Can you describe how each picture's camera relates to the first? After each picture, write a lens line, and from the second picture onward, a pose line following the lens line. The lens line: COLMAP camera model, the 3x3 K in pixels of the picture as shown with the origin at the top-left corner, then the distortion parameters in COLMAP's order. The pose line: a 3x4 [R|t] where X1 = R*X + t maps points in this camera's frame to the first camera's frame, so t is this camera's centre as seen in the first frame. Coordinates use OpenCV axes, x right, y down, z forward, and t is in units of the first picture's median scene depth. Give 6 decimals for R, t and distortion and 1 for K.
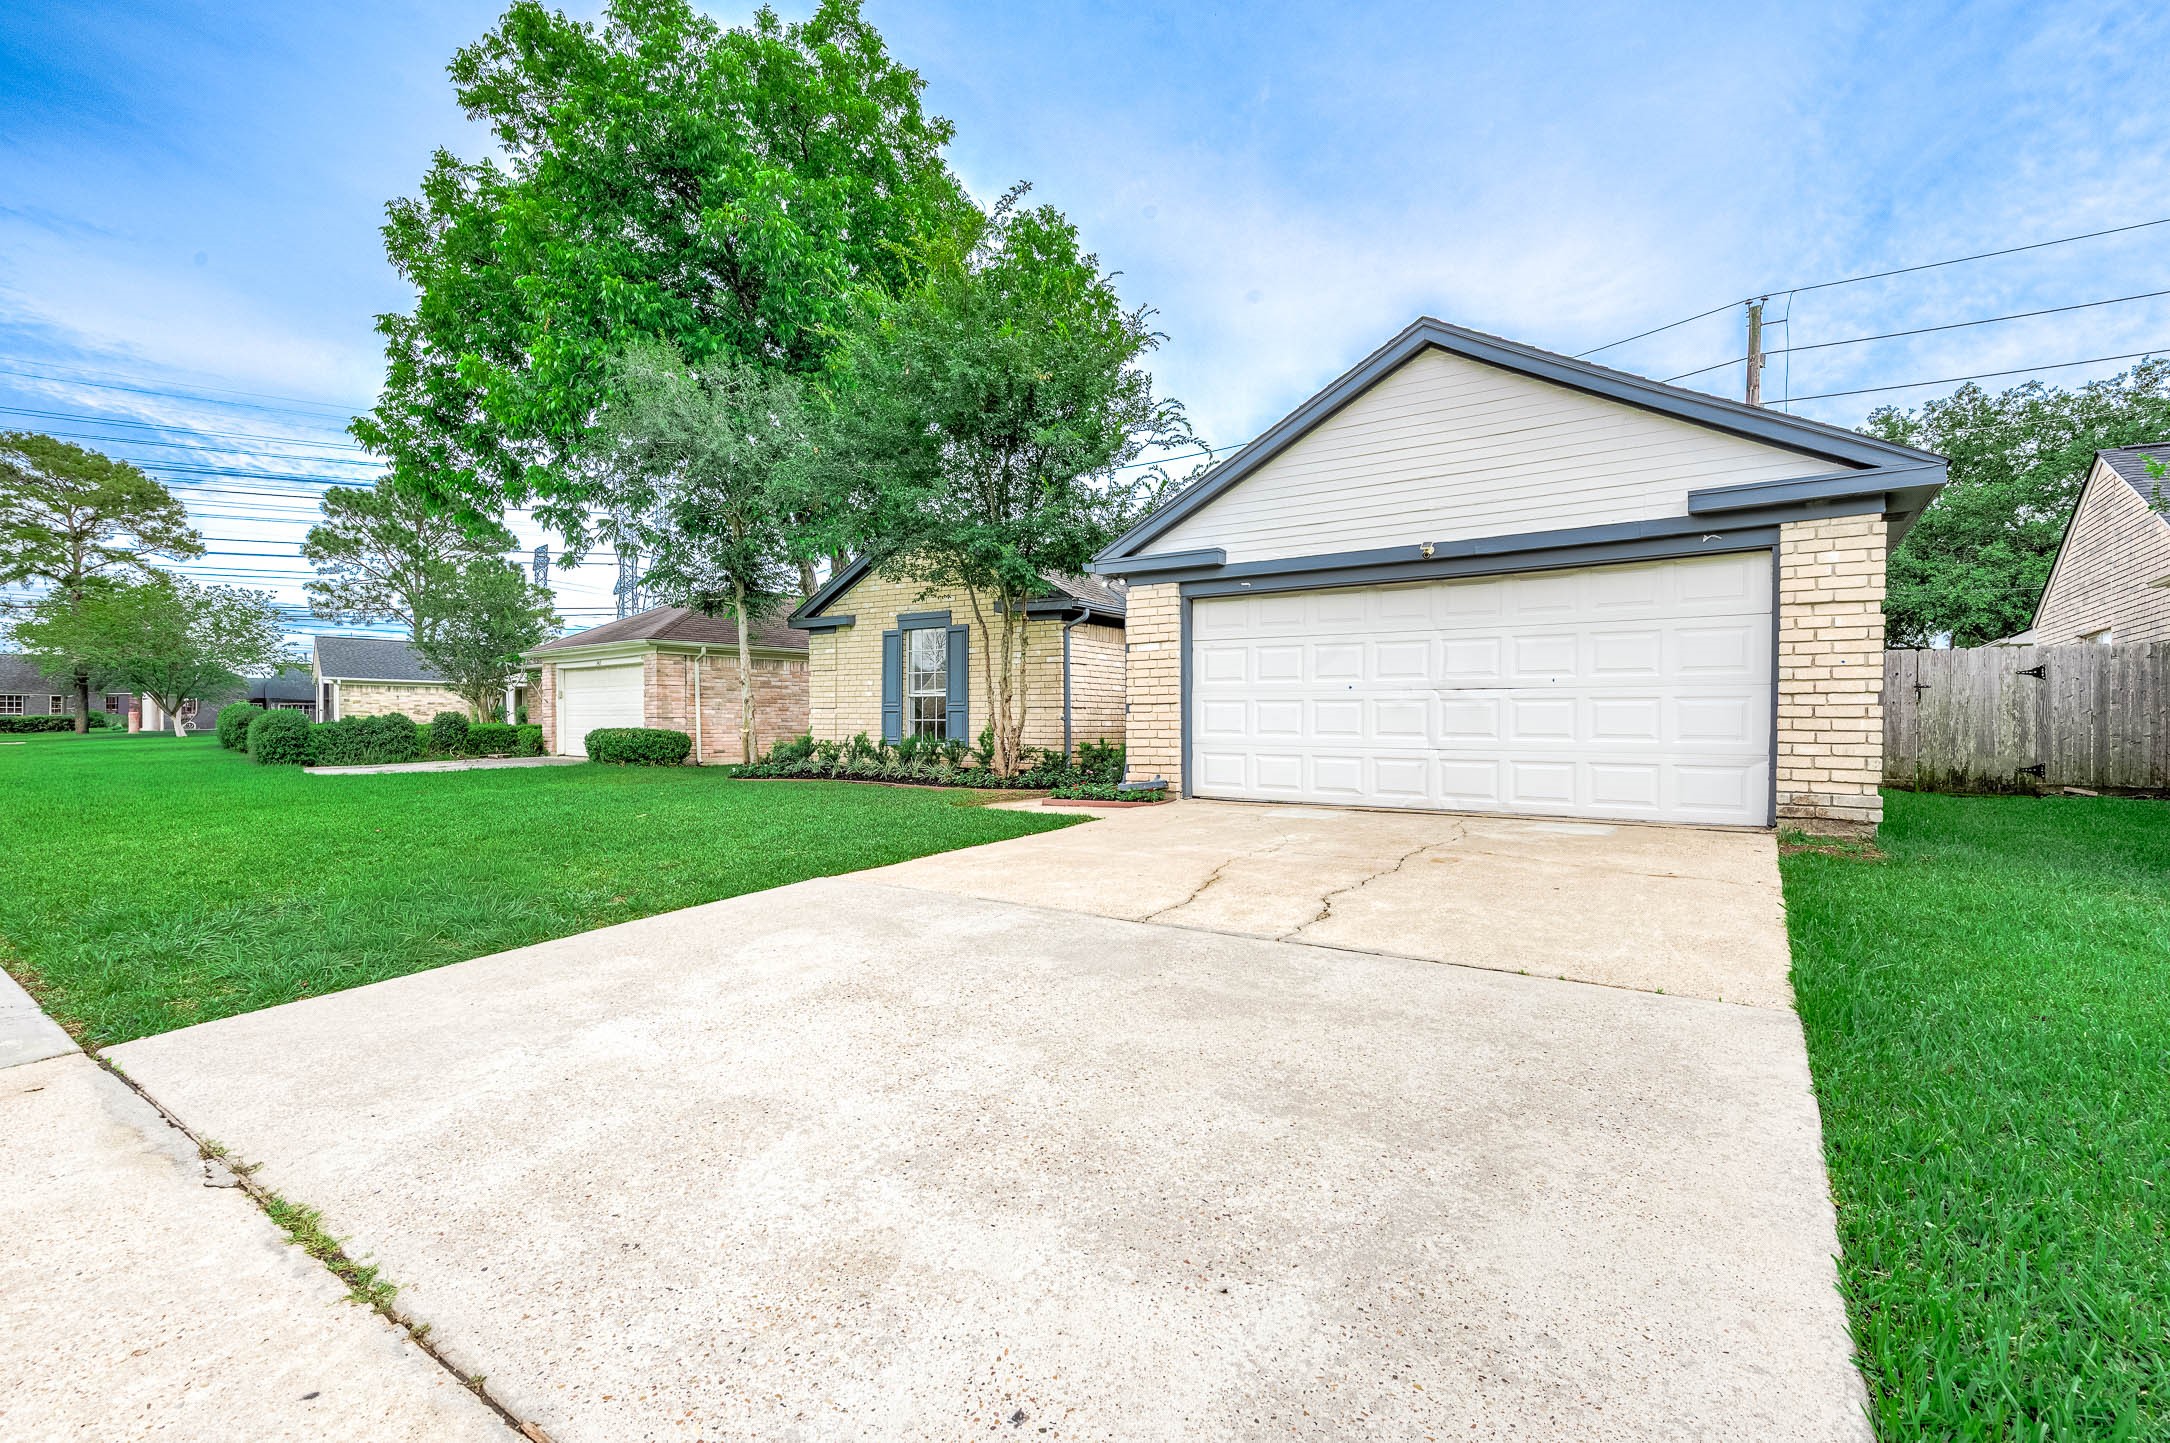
lens RADIAL K [[965.8, 0, 1085.0], [0, 965.8, 721.5], [0, 0, 1]] dist [0.016467, -0.000260]
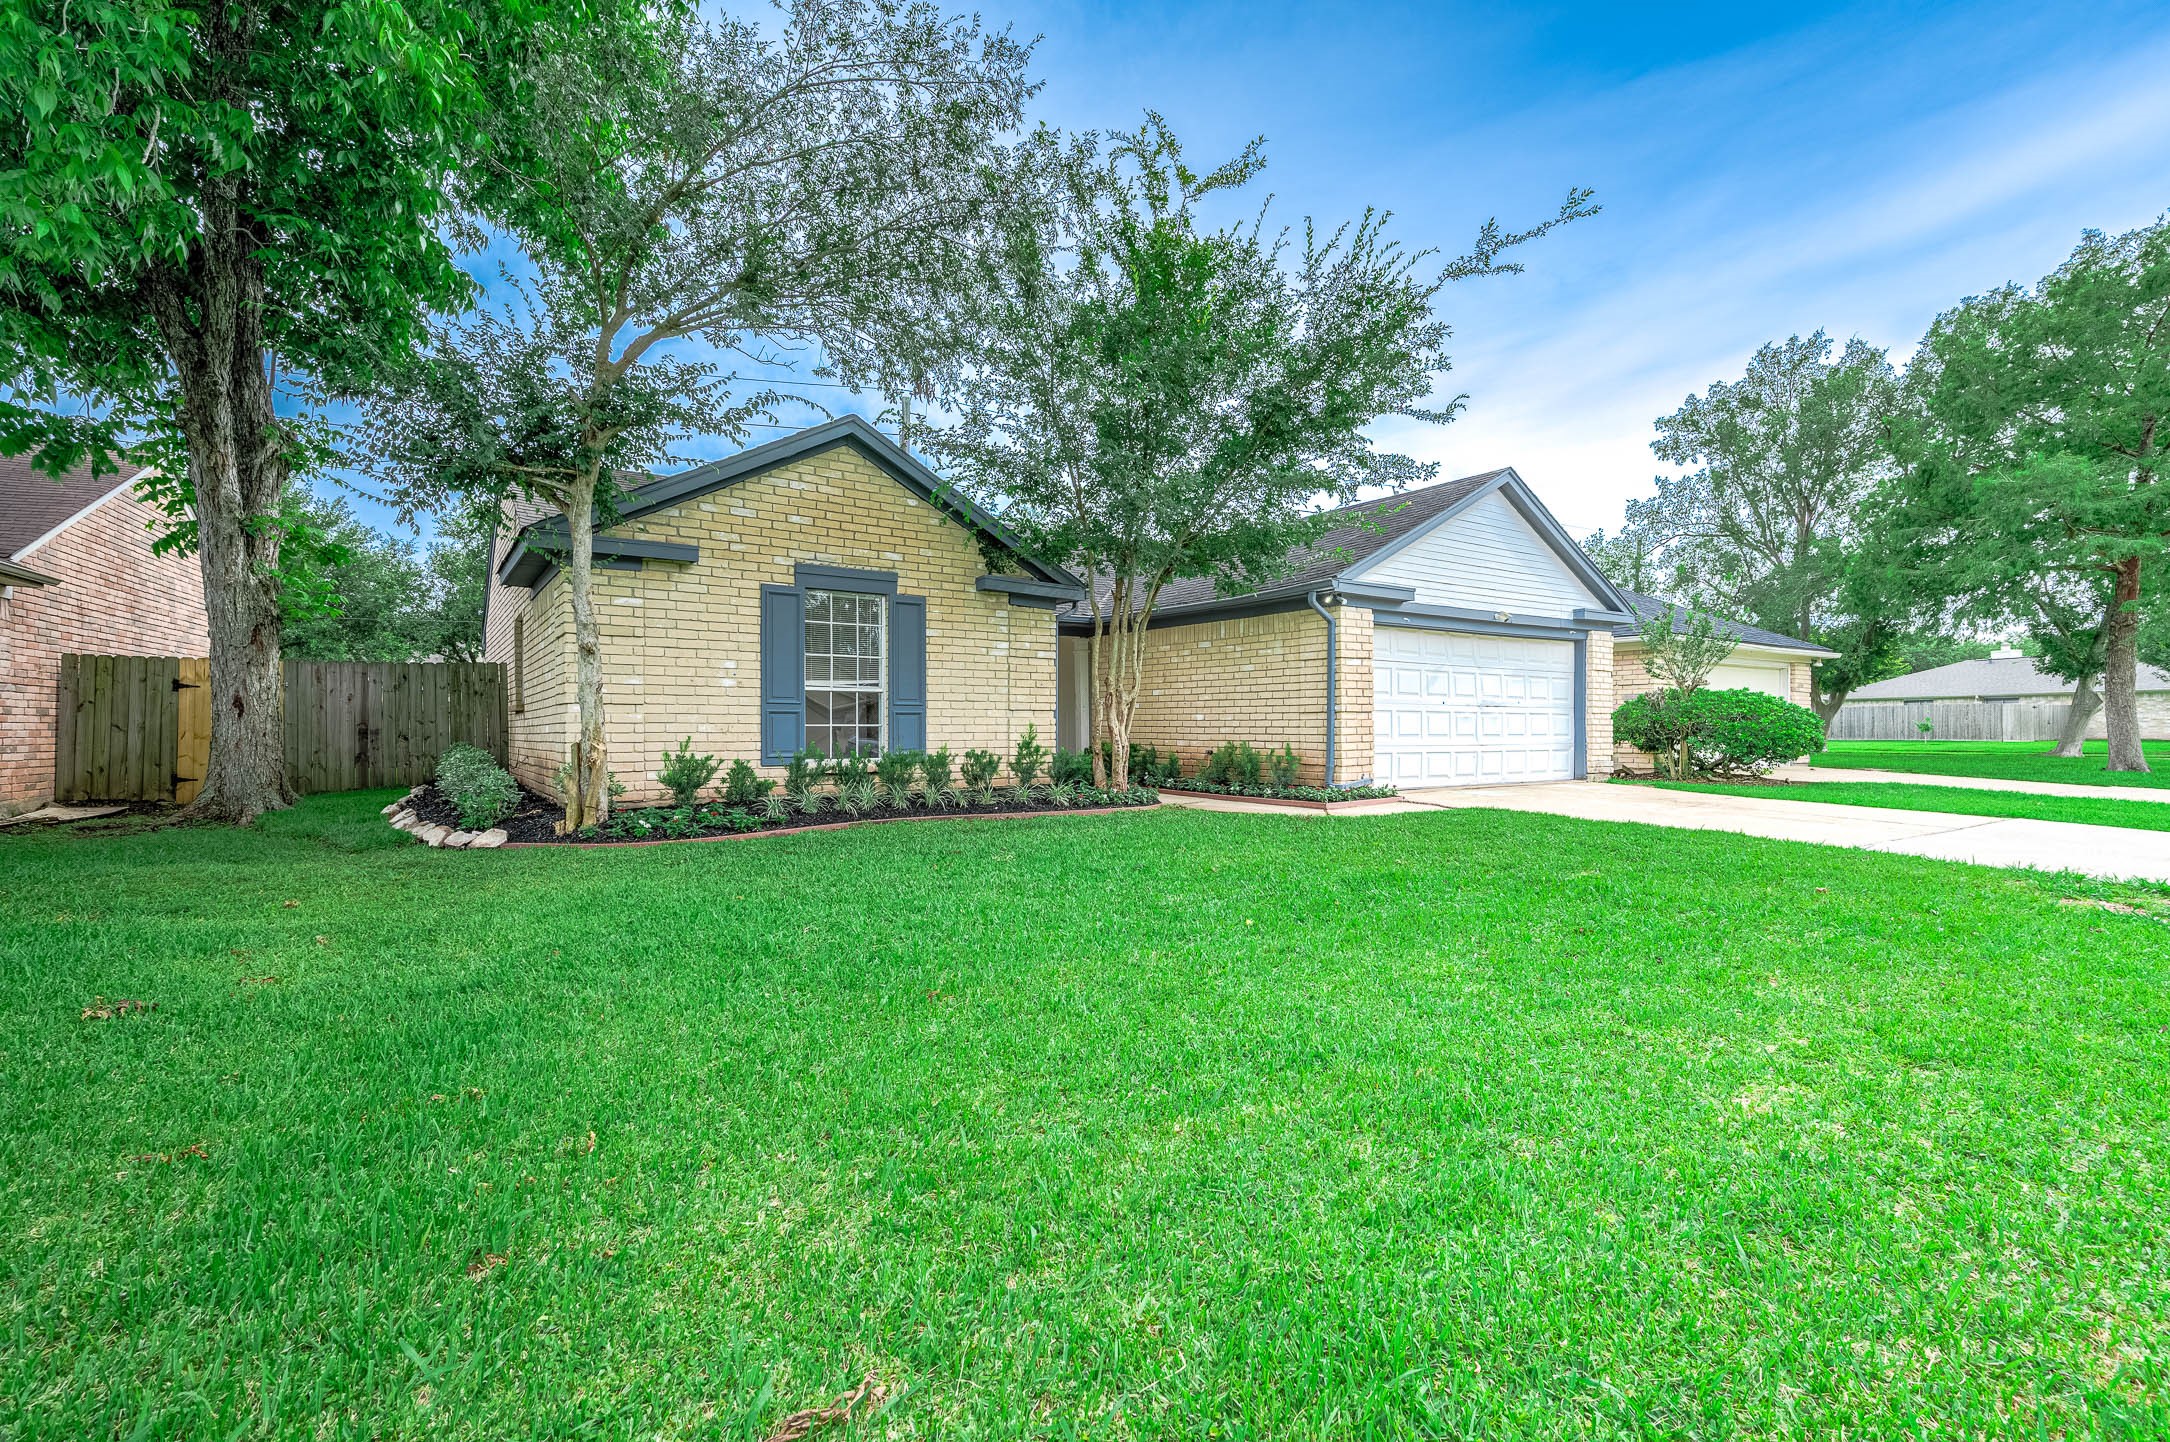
lens RADIAL K [[965.8, 0, 1085.0], [0, 965.8, 721.0], [0, 0, 1]] dist [0.016467, -0.000260]
pose [[0.356109, 0.003615, 0.934437, -0.789280], [0.000097, 0.999992, -0.003905, -0.002037], [-0.934444, 0.001481, 0.356106, 0.633443]]
